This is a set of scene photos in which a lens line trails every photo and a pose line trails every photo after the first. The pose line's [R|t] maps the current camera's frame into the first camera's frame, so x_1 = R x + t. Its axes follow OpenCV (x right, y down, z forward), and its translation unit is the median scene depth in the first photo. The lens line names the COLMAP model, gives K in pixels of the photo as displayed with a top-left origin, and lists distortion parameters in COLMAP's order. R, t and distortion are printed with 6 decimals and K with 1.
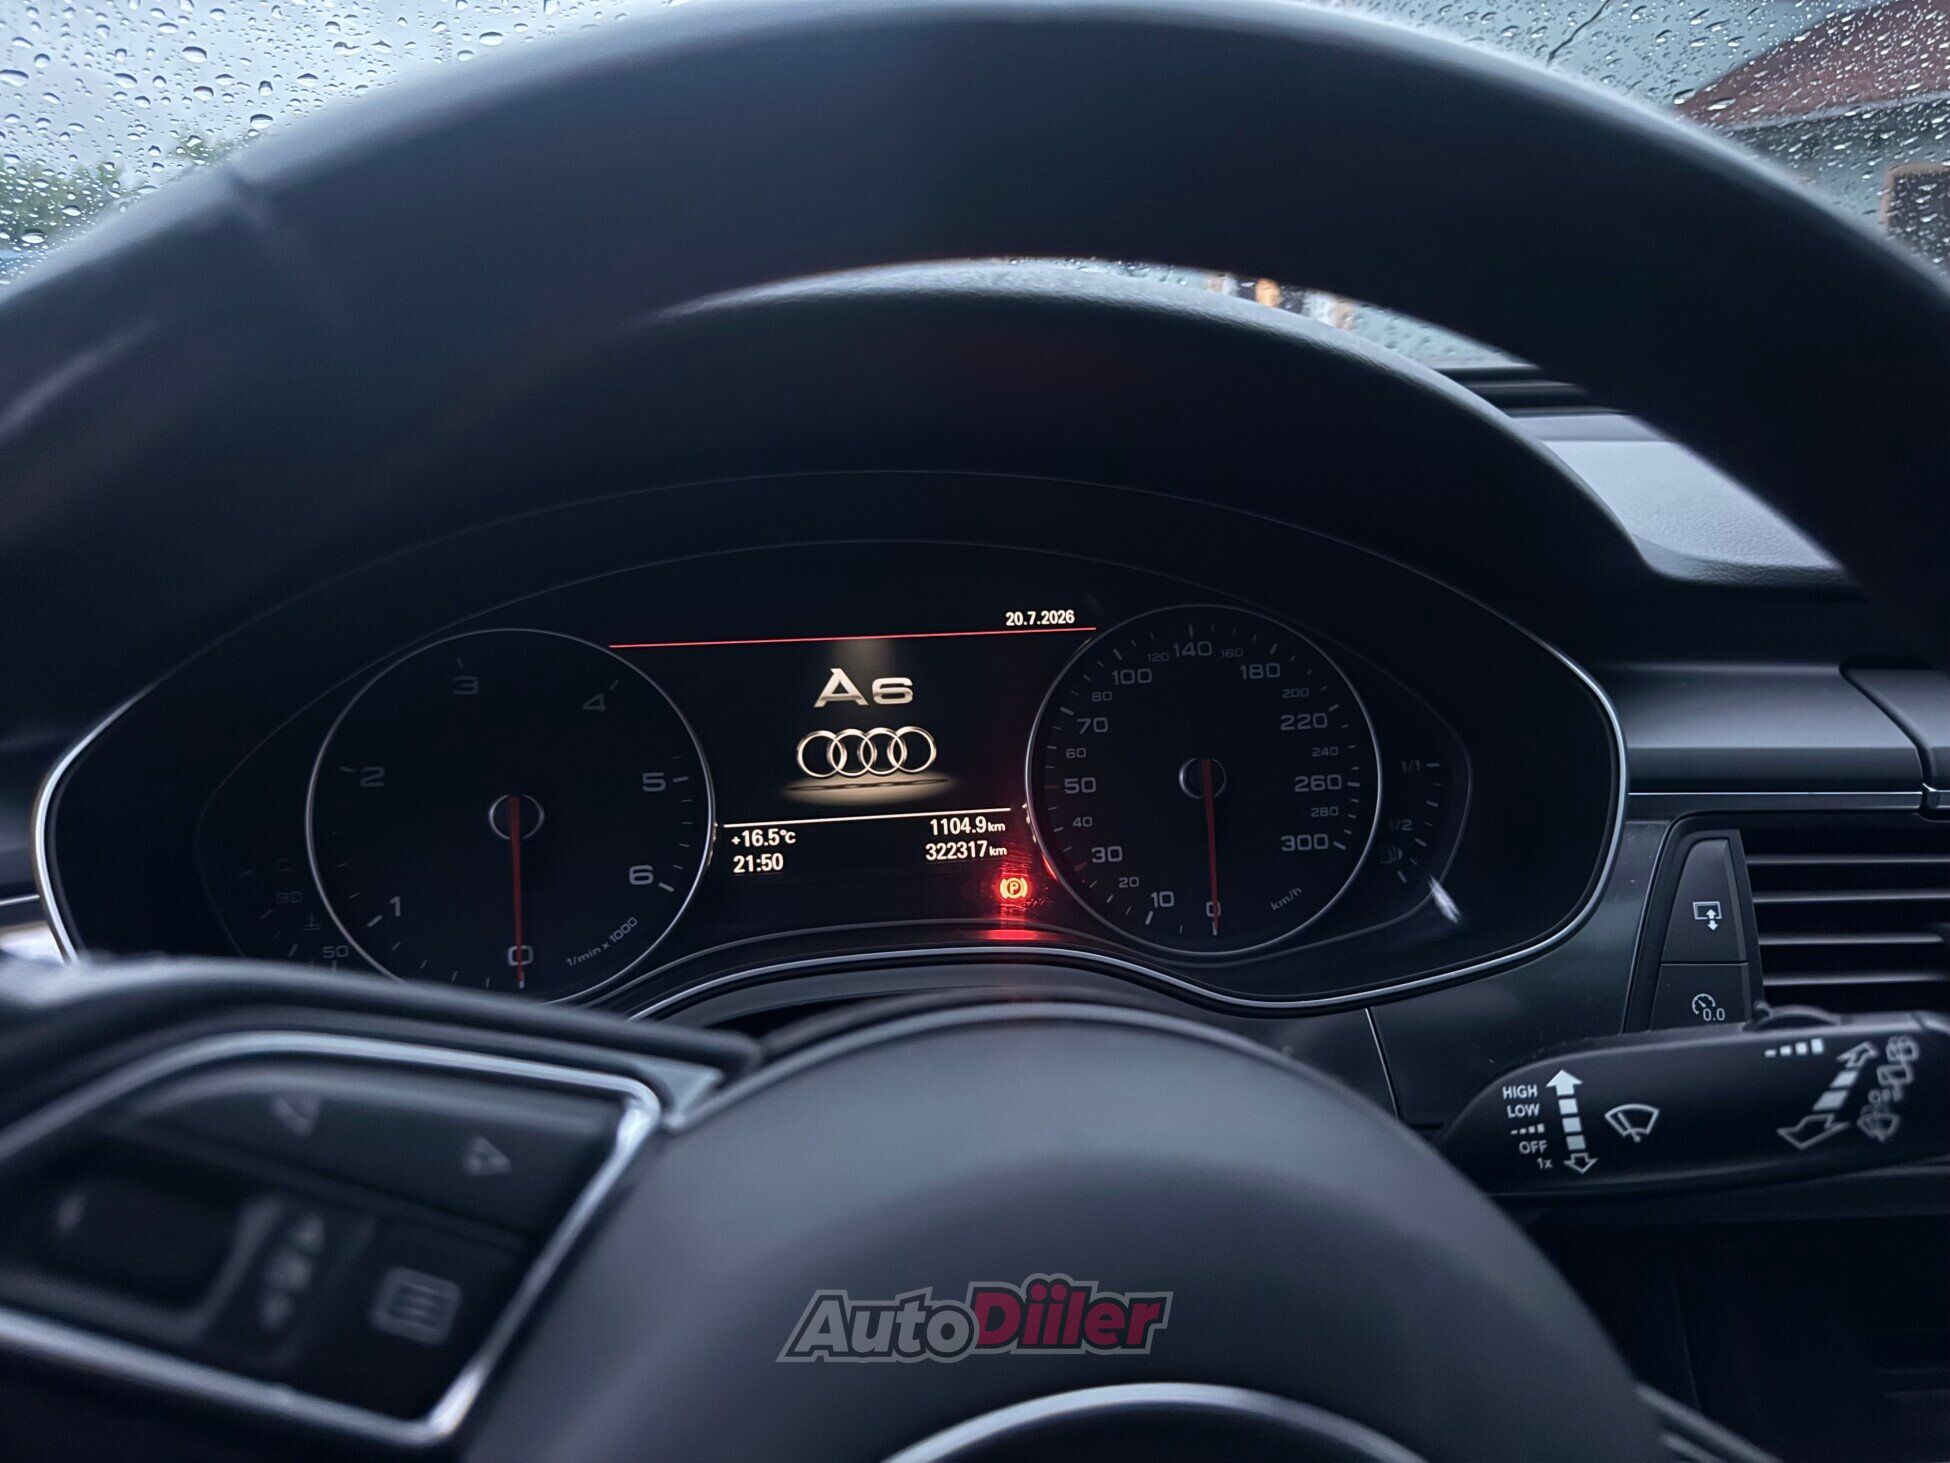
lens RADIAL K [[1376.2, 0, 975.0], [0, 1376.2, 731.5], [0, 0, 1]] dist [0.048956, -0.094376]
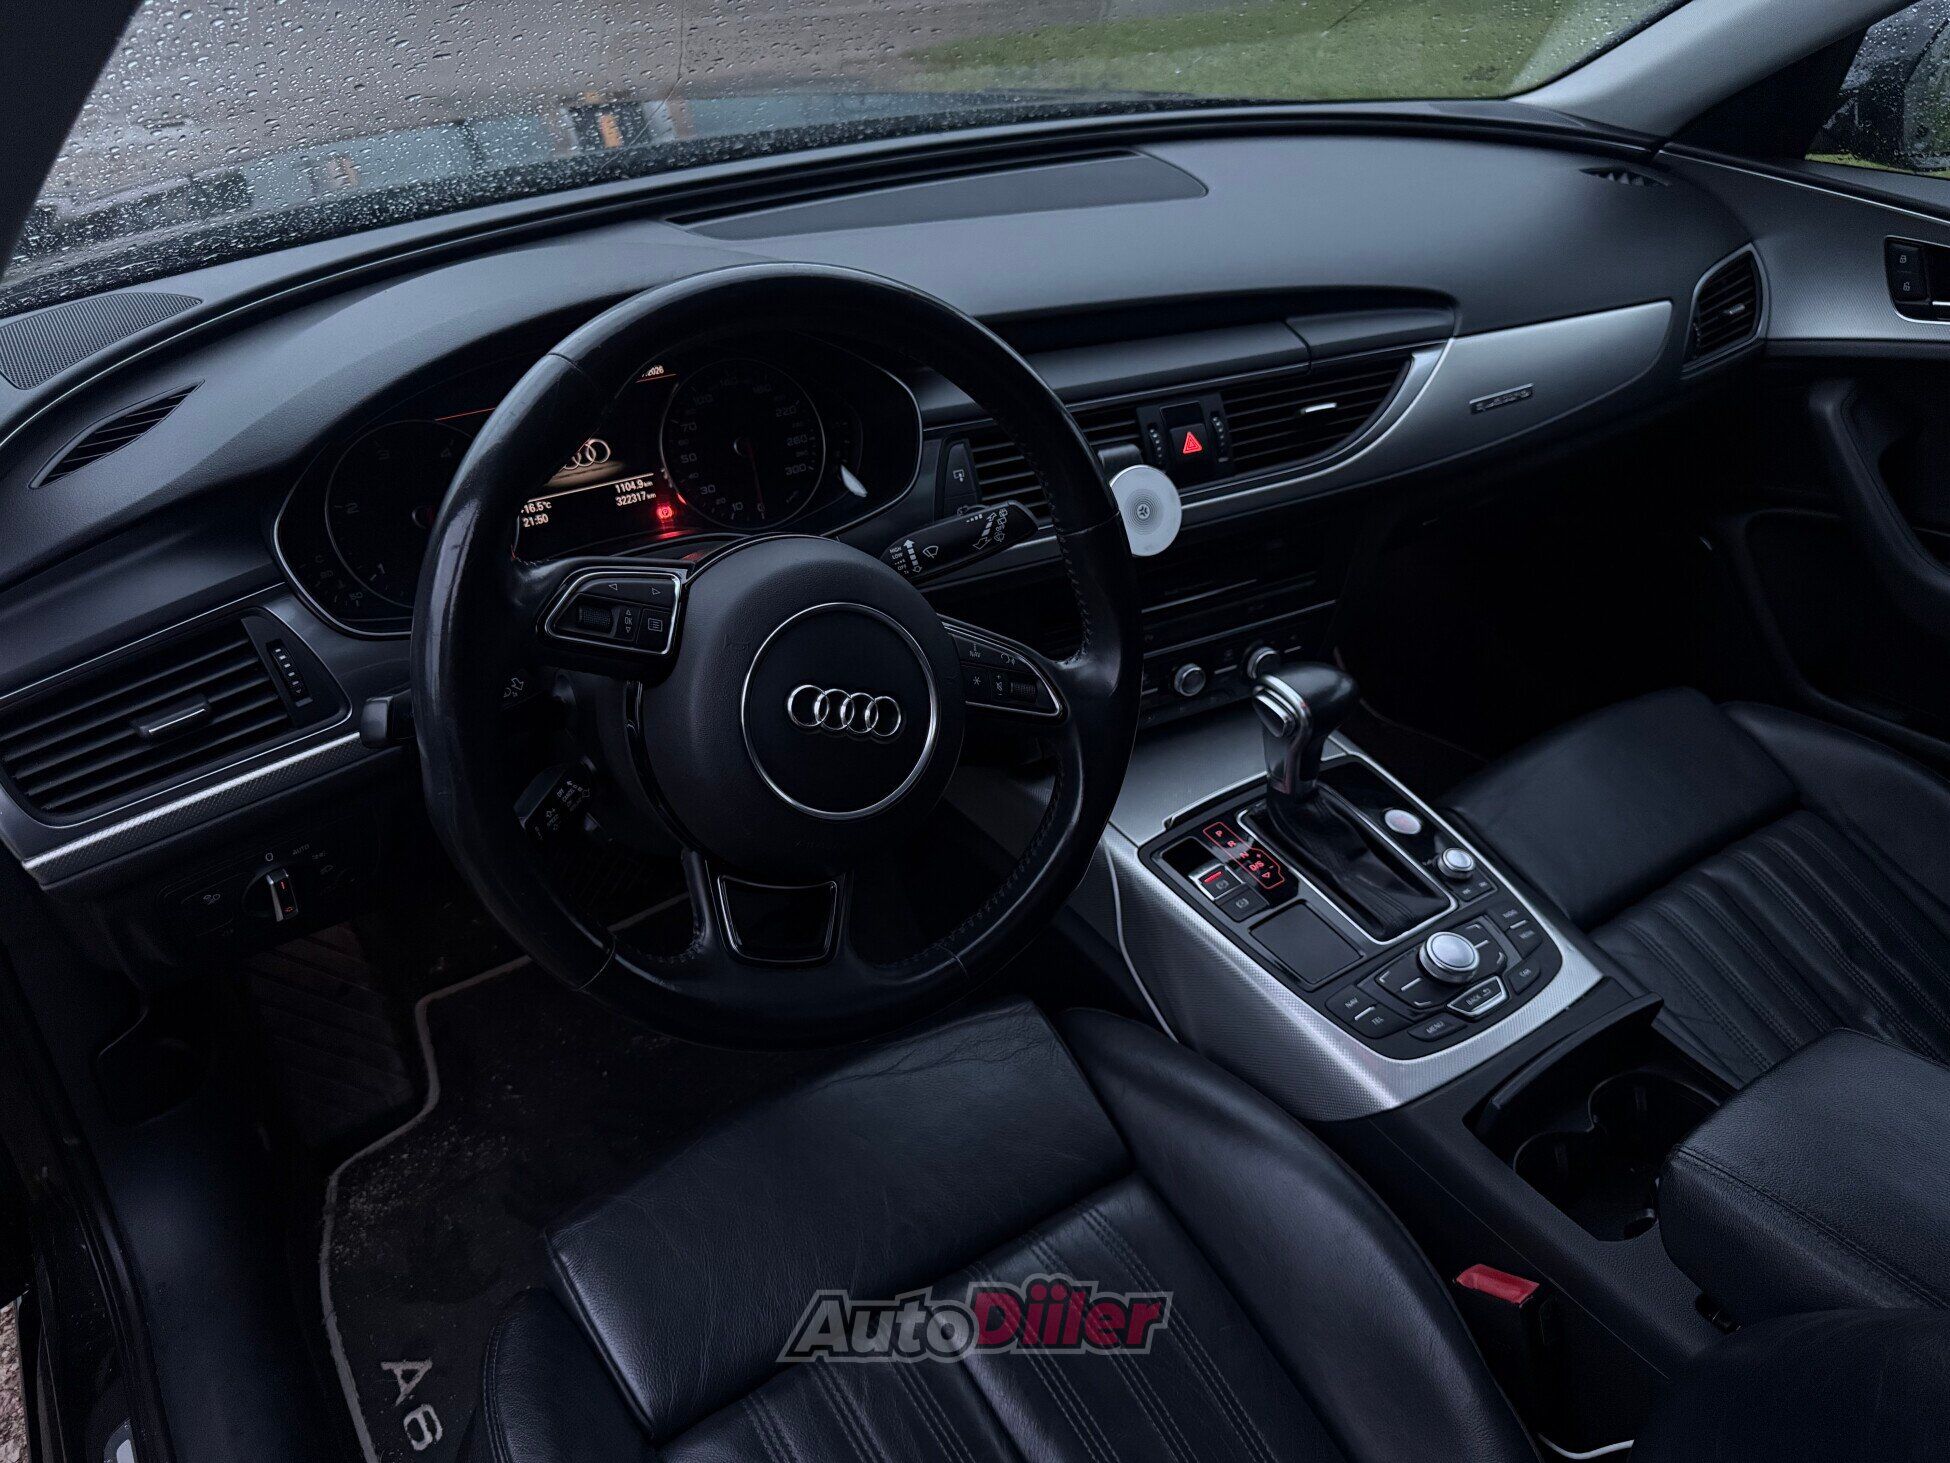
lens RADIAL K [[1376.2, 0, 975.0], [0, 1376.2, 731.5], [0, 0, 1]] dist [0.048956, -0.094376]
pose [[0.898843, -0.224276, 0.376539, -0.422259], [0.108358, 0.946195, 0.304915, -0.162333], [-0.424664, -0.233269, 0.874783, -1.130898]]
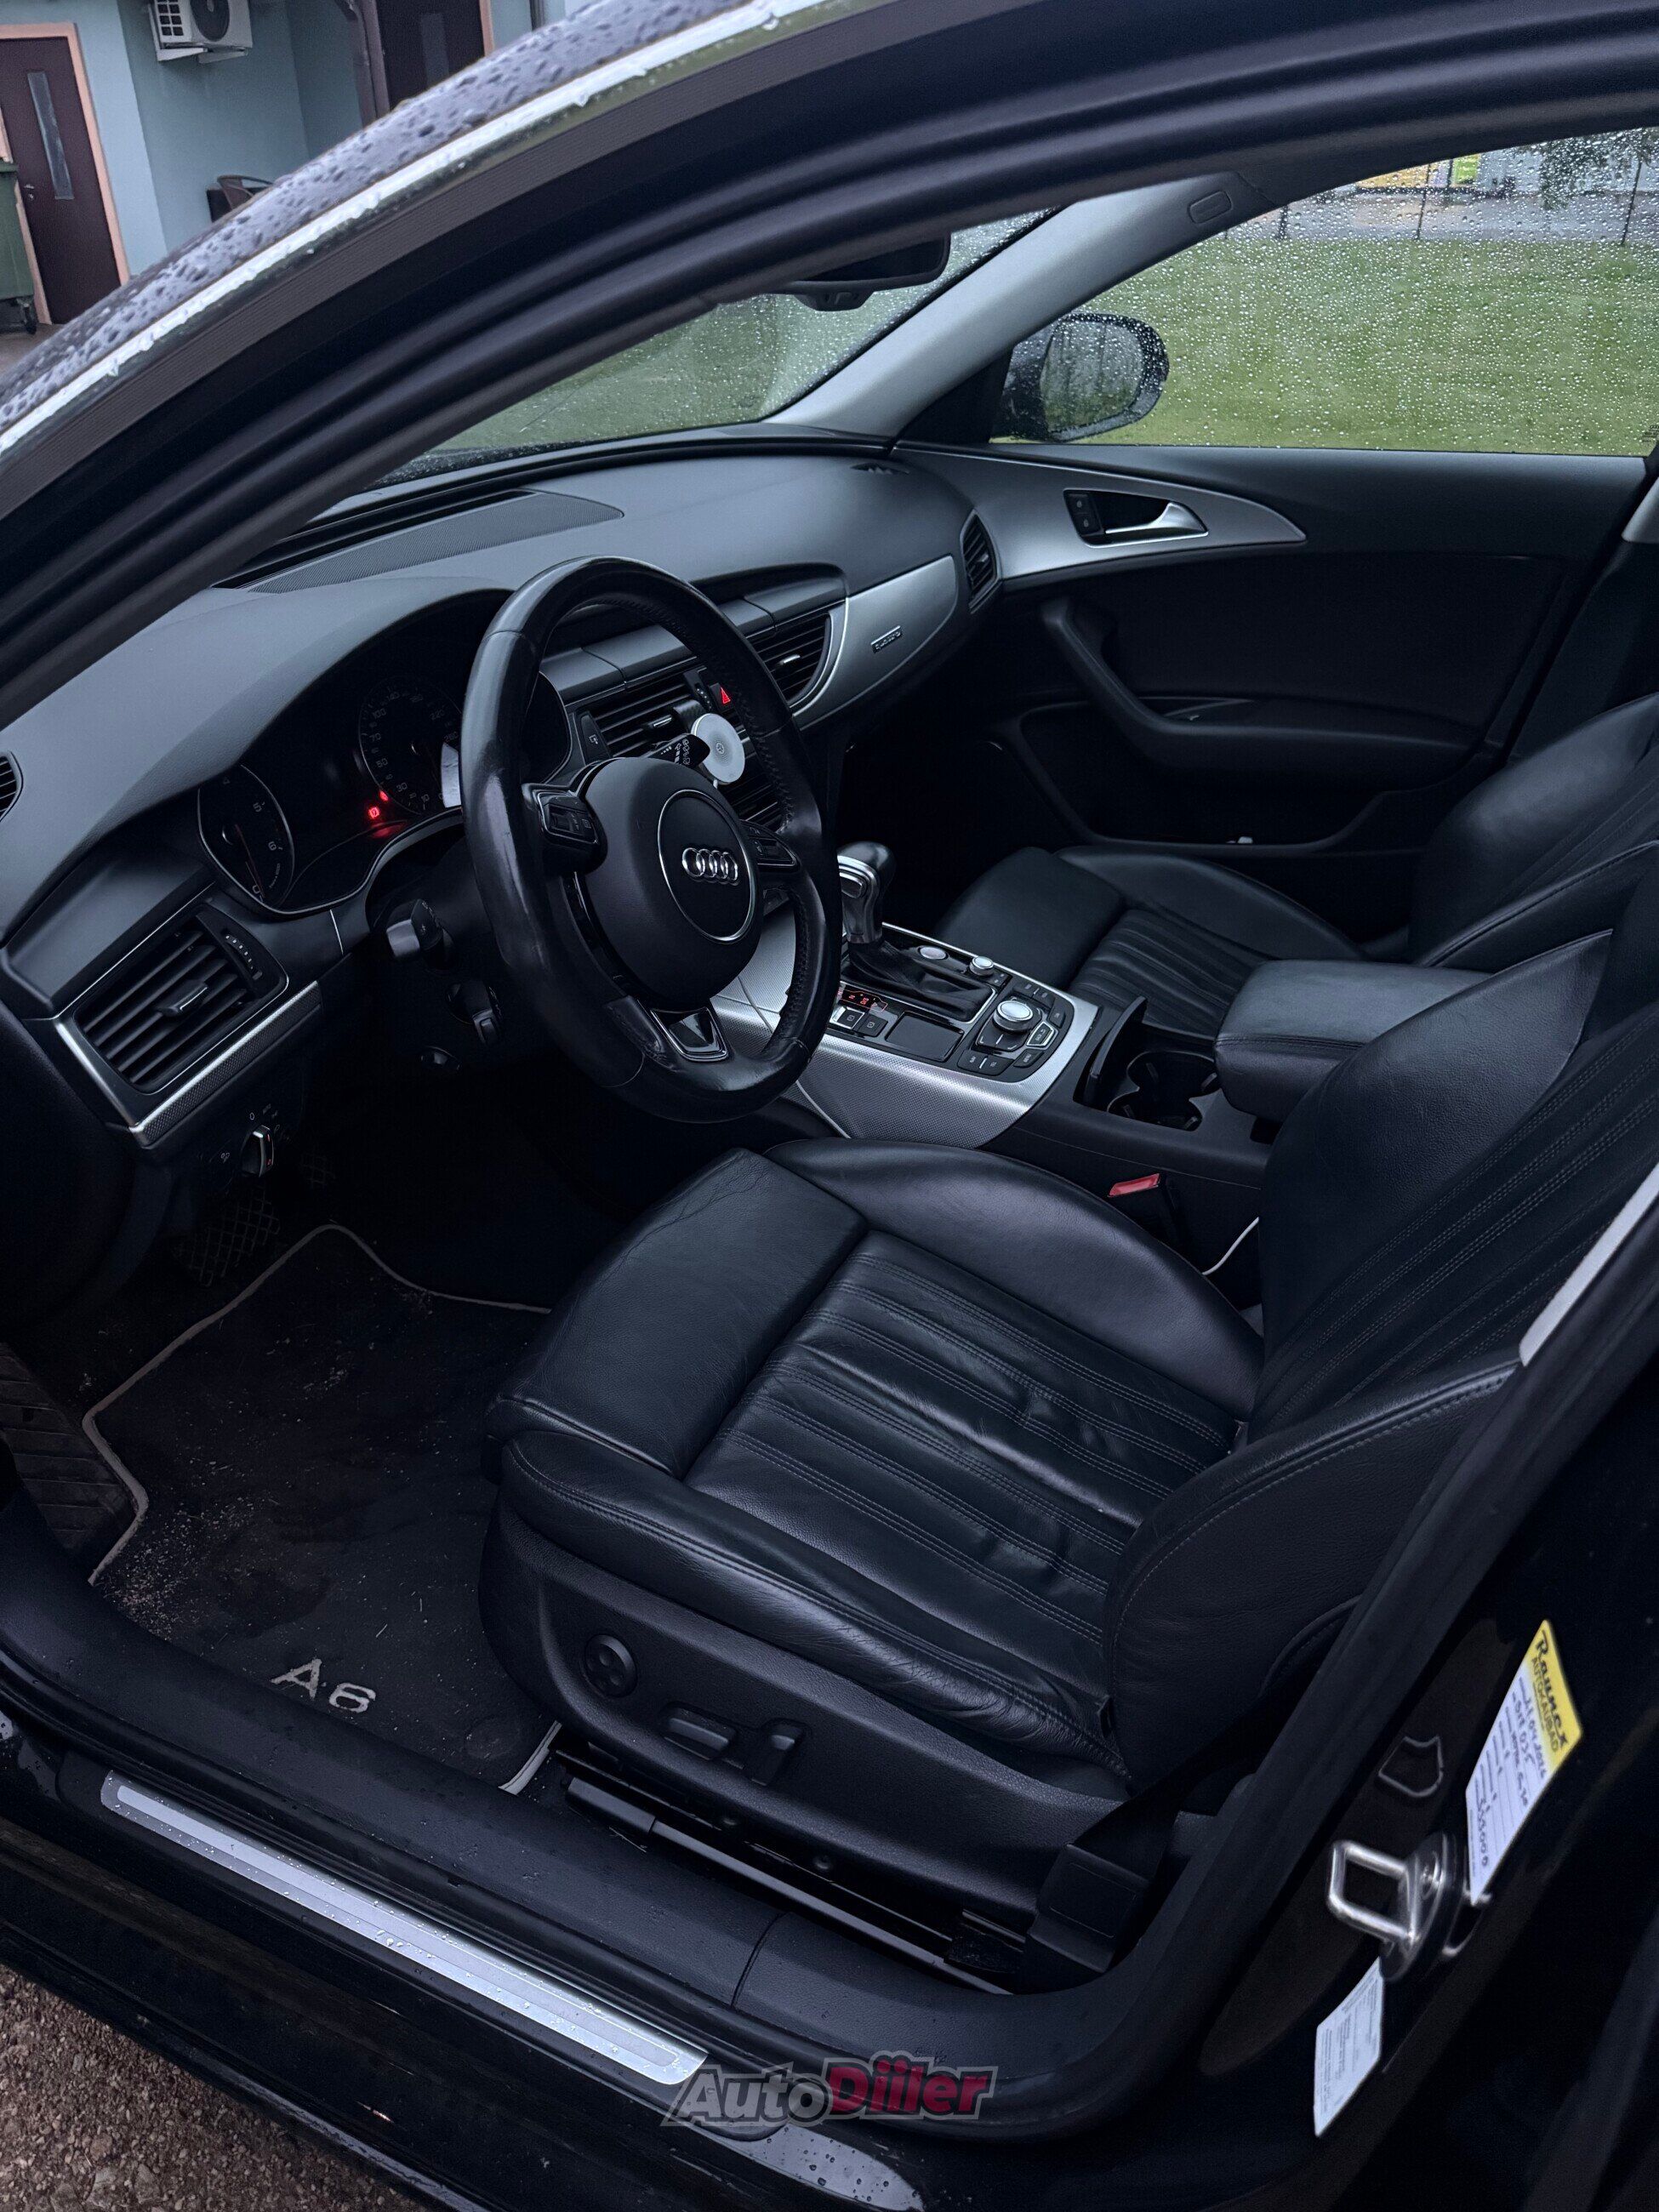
lens RADIAL K [[1561.1, 0, 829.5], [0, 1561.1, 1106.0], [0, 0, 1]] dist [0.048956, -0.094376]
pose [[0.539874, -0.424625, 0.726795, -1.833145], [0.237433, 0.905196, 0.352486, -0.207625], [-0.807566, -0.017732, 0.589511, -1.328053]]
